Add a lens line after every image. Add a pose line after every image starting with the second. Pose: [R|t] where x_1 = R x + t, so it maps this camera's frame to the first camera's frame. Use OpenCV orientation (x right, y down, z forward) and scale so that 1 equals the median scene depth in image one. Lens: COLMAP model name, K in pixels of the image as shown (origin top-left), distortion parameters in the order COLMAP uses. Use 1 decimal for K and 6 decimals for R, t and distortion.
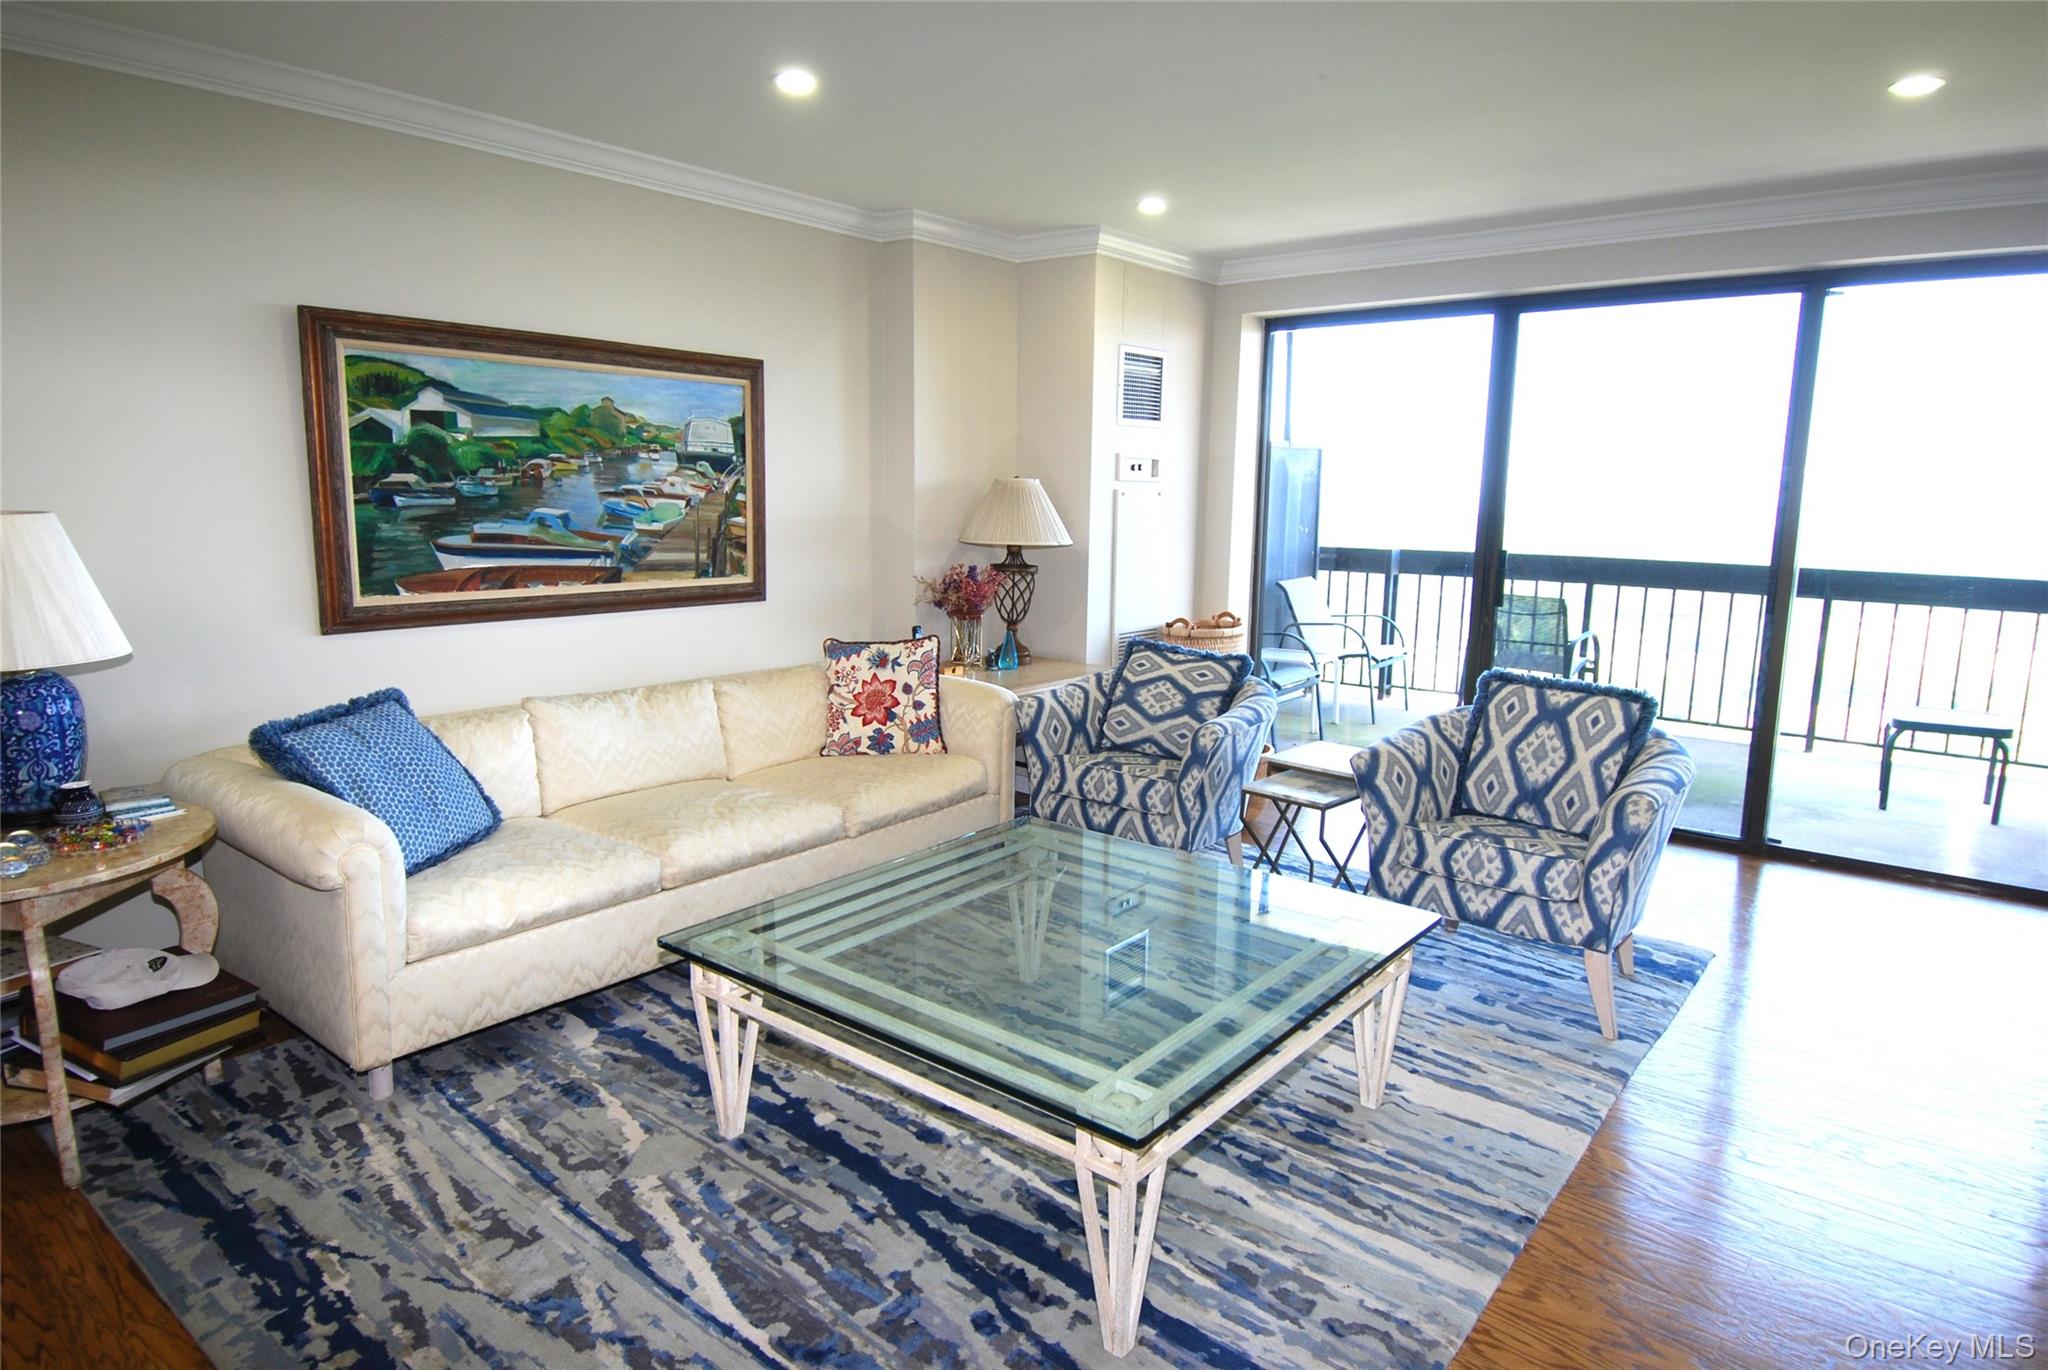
lens RADIAL K [[1174.7, 0, 1048.3], [0, 1174.7, 685.9], [0, 0, 1]] dist [0.065752, -0.075159]
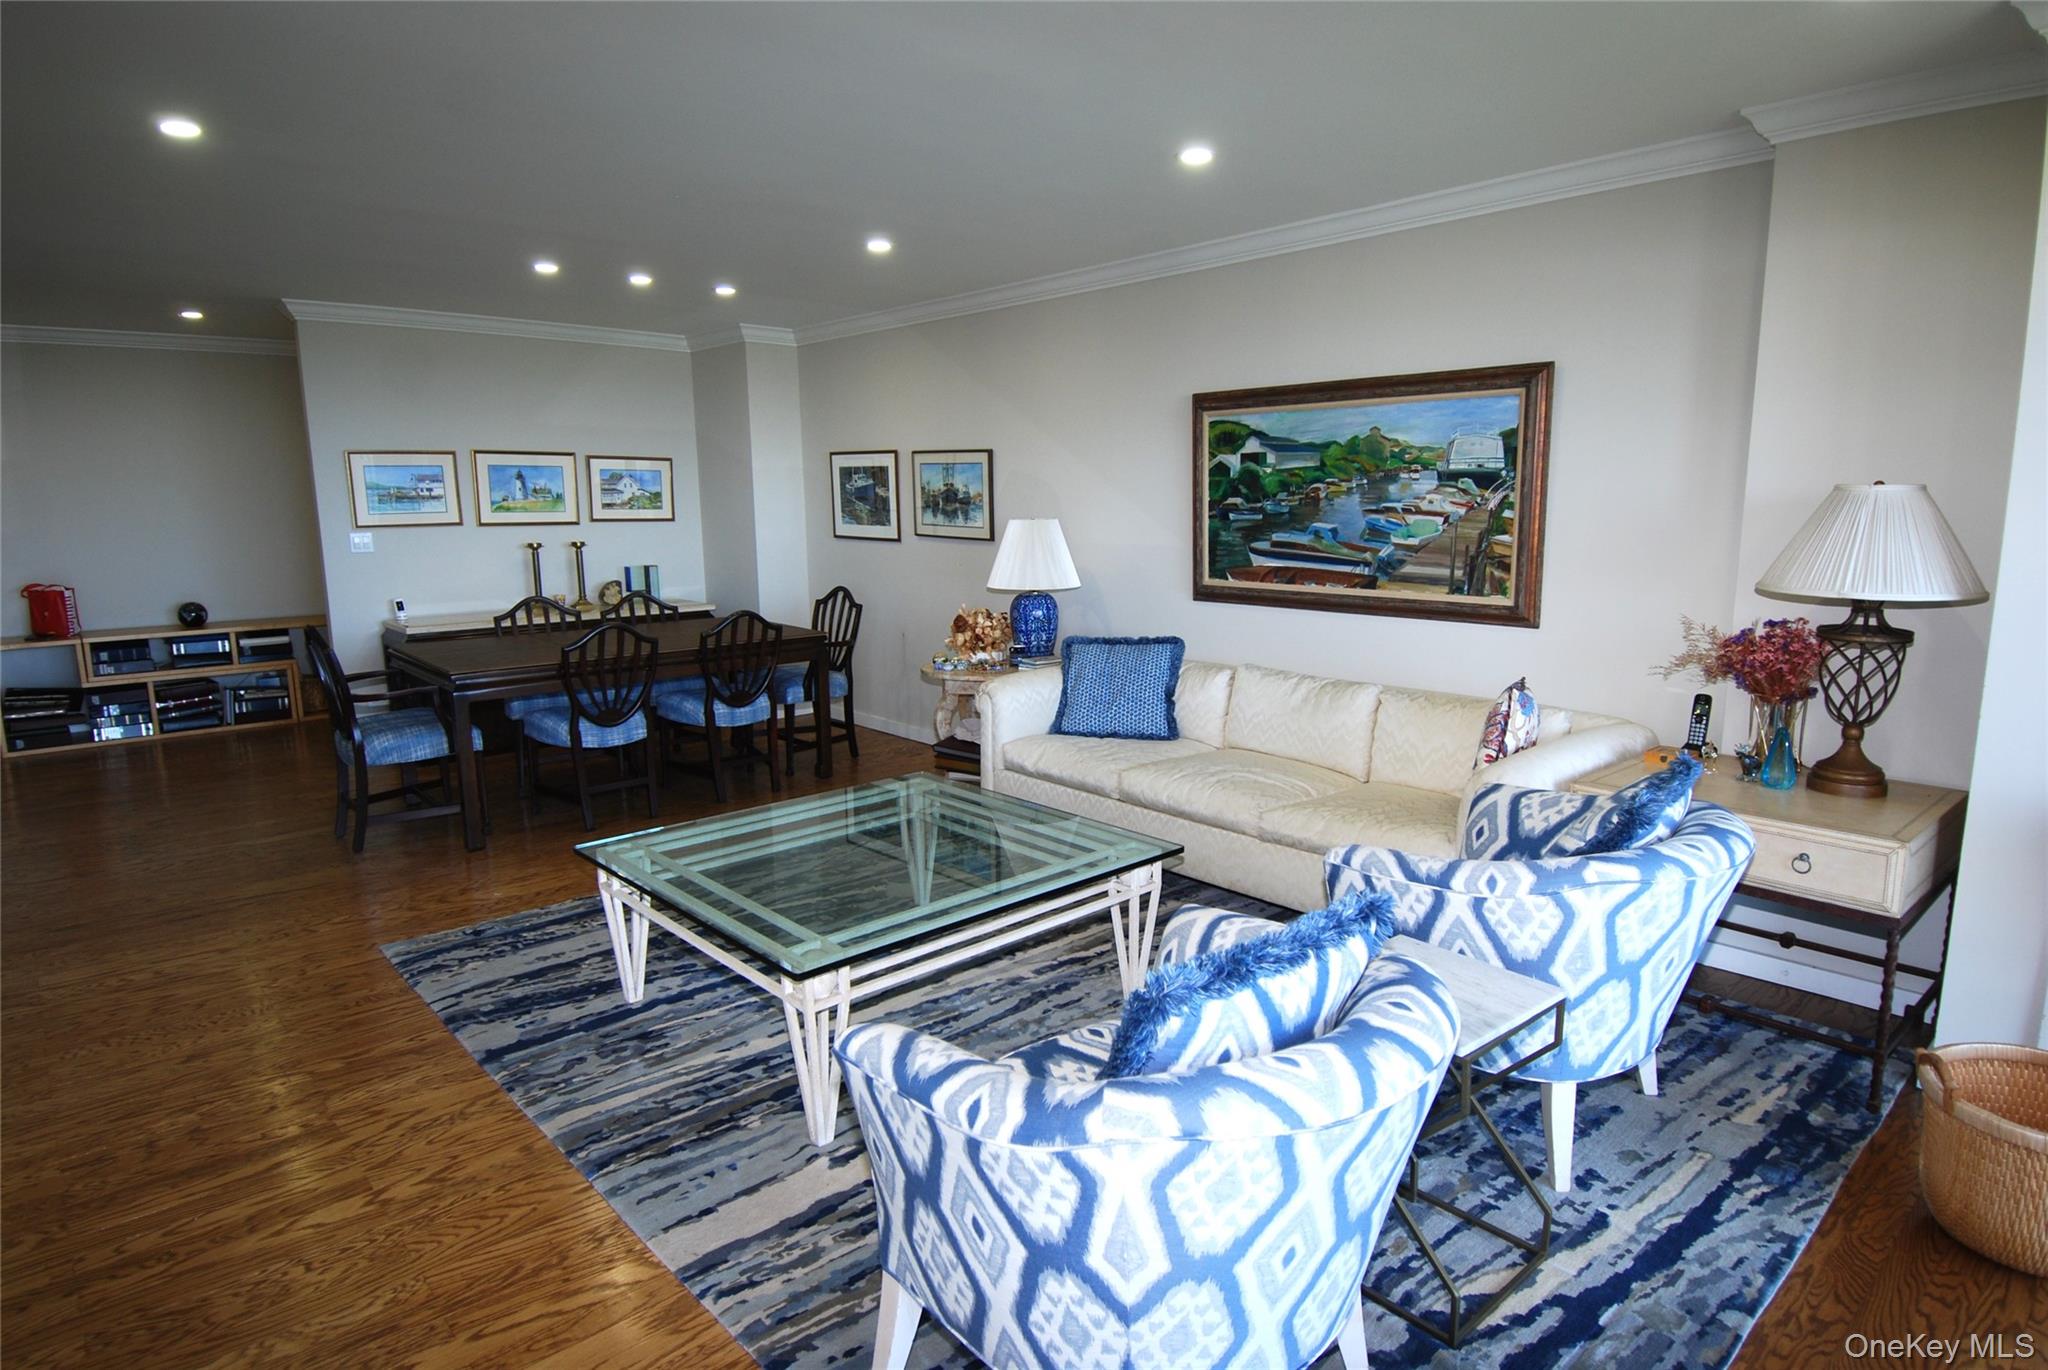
lens RADIAL K [[1142.5, 0, 1062.7], [0, 1142.5, 684.8], [0, 0, 1]] dist [0.064020, -0.064465]
pose [[-0.147447, 0.152349, -0.977266, 0.758415], [-0.158838, 0.971594, 0.175430, -0.141974], [0.976232, 0.181093, -0.119060, 0.845244]]
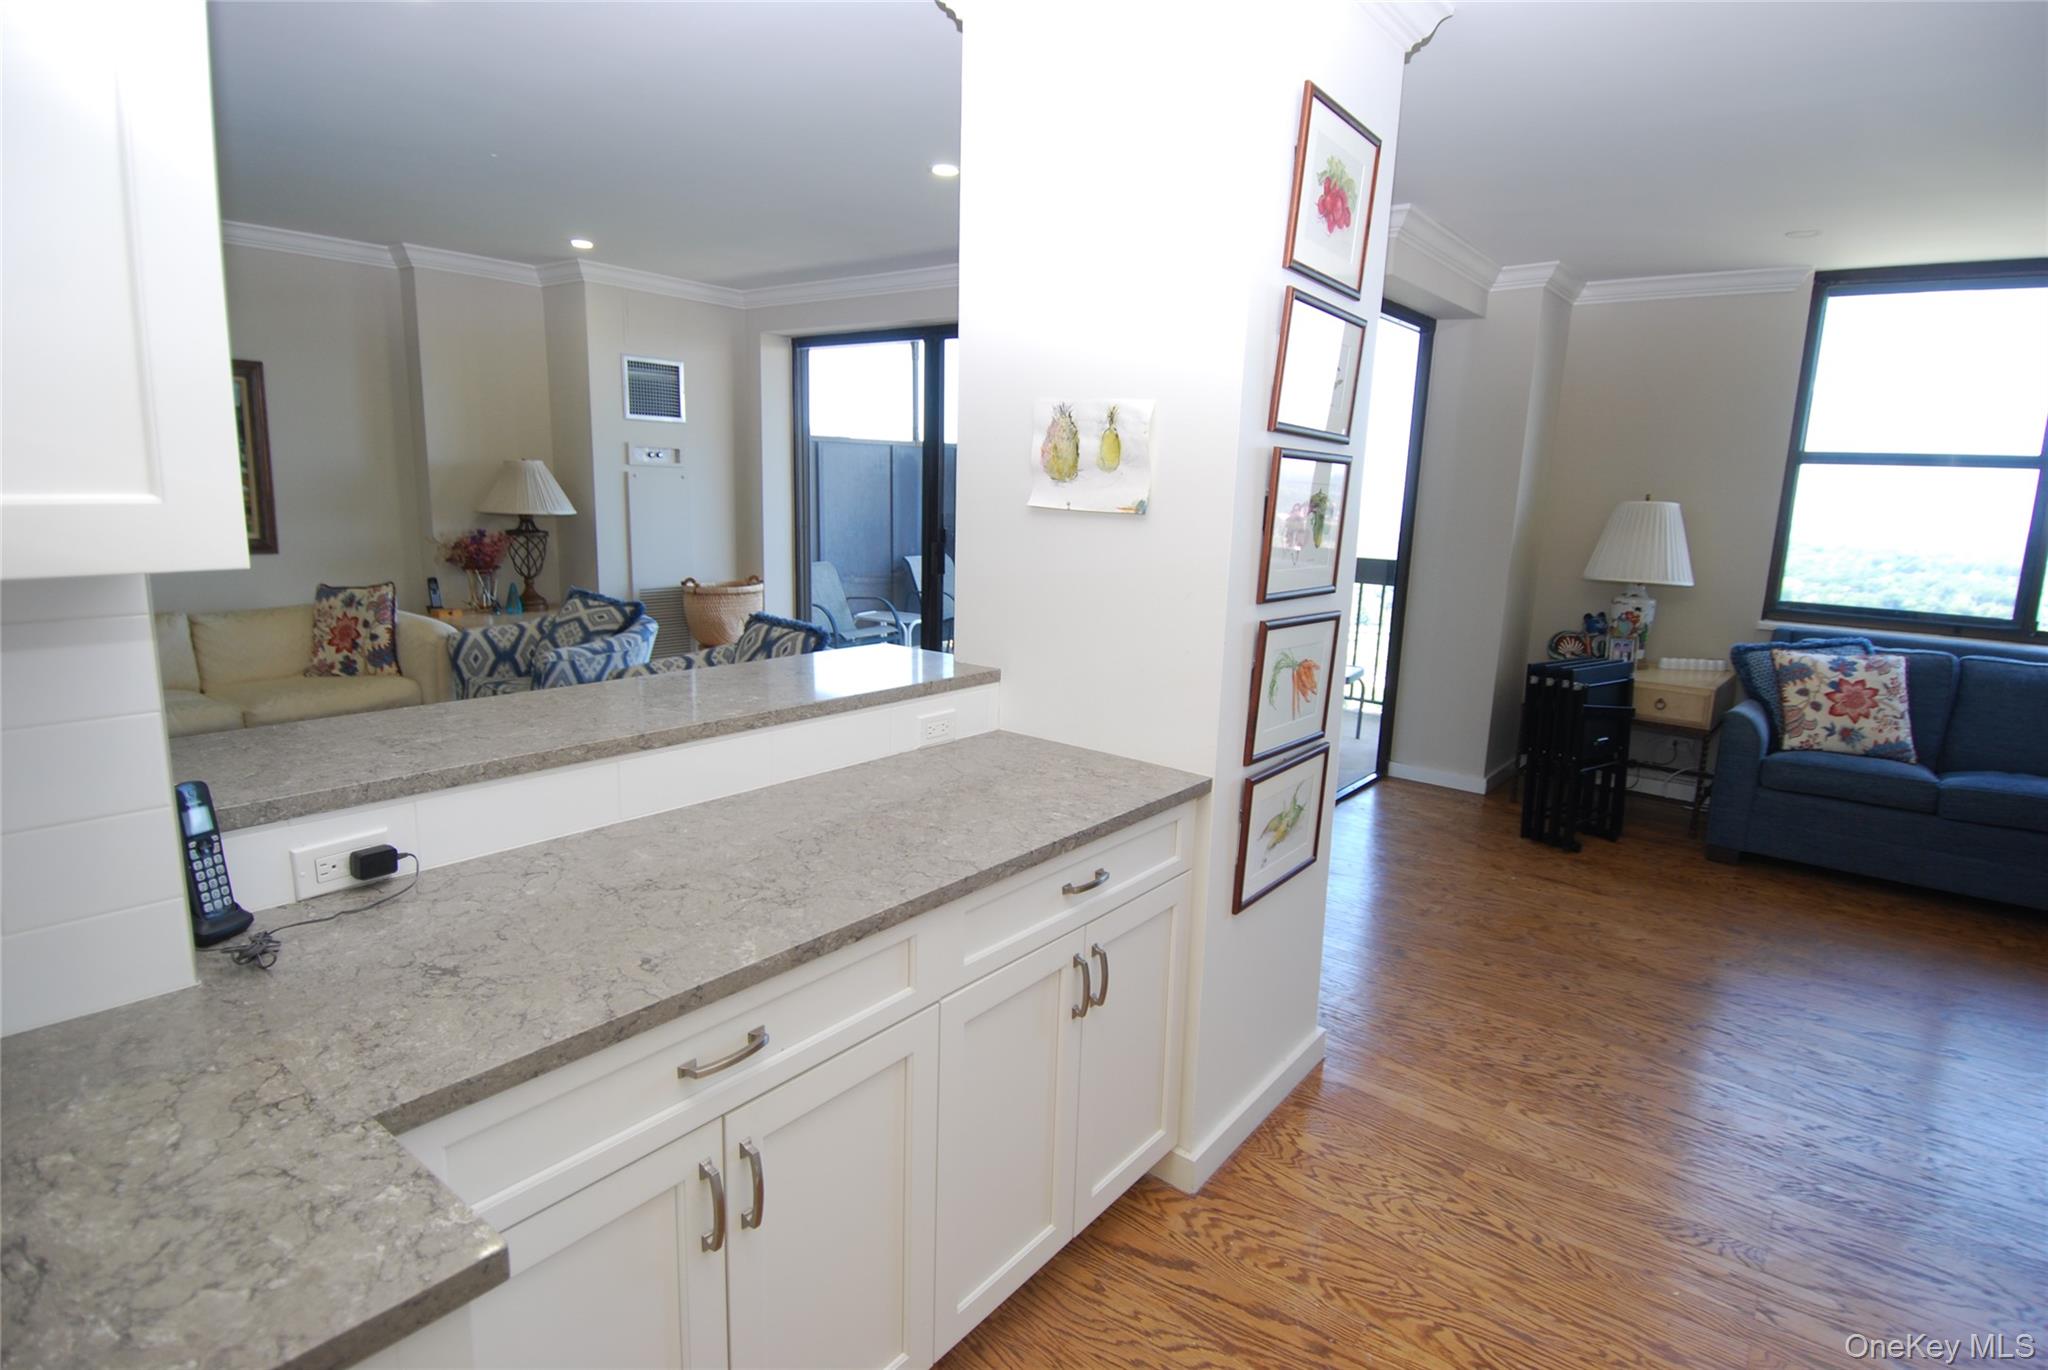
lens RADIAL K [[1058.7, 0, 1041.3], [0, 1058.7, 683.9], [0, 0, 1]] dist [0.056014, -0.061037]
pose [[0.999849, 0.016308, 0.006066, 0.631487], [-0.016420, 0.999686, 0.018943, 0.035051], [-0.005755, -0.019040, 0.999802, -0.162835]]
